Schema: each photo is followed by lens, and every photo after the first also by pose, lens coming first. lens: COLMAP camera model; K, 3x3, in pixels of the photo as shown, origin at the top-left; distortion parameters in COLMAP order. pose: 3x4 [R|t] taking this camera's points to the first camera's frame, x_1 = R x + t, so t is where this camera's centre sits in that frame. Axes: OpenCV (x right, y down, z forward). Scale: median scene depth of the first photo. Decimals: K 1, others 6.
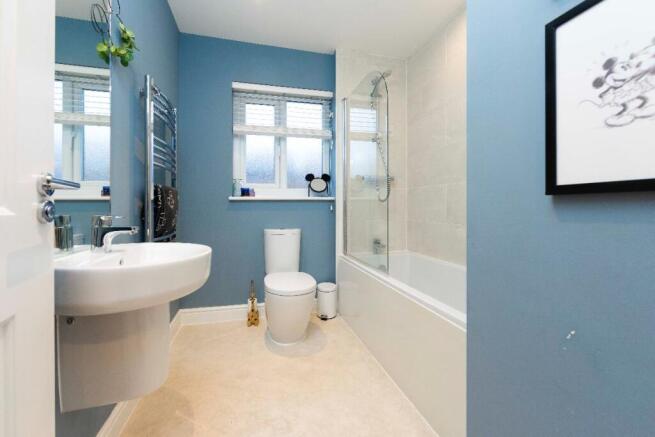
lens RADIAL K [[264.9, 0, 326.2], [0, 264.9, 203.1], [0, 0, 1]] dist [-0.000149, 0.000043]
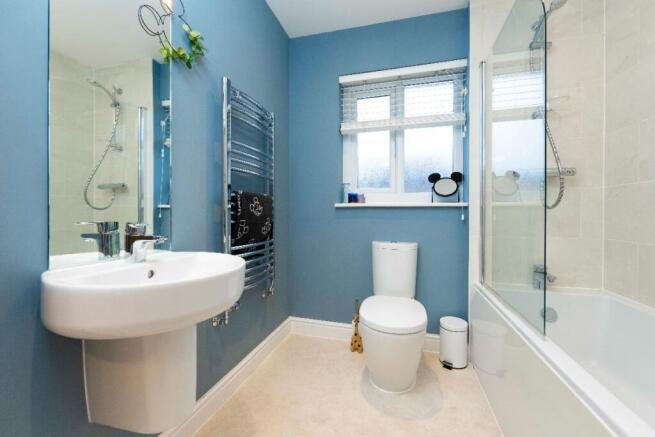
lens RADIAL K [[266.2, 0, 338.2], [0, 266.2, 211.7], [0, 0, 1]] dist [-0.002765, -0.000024]
pose [[0.866685, 0.005724, -0.498823, 0.090137], [-0.003537, 0.999980, 0.005331, -0.000080], [0.498844, -0.002856, 0.866687, 0.192523]]
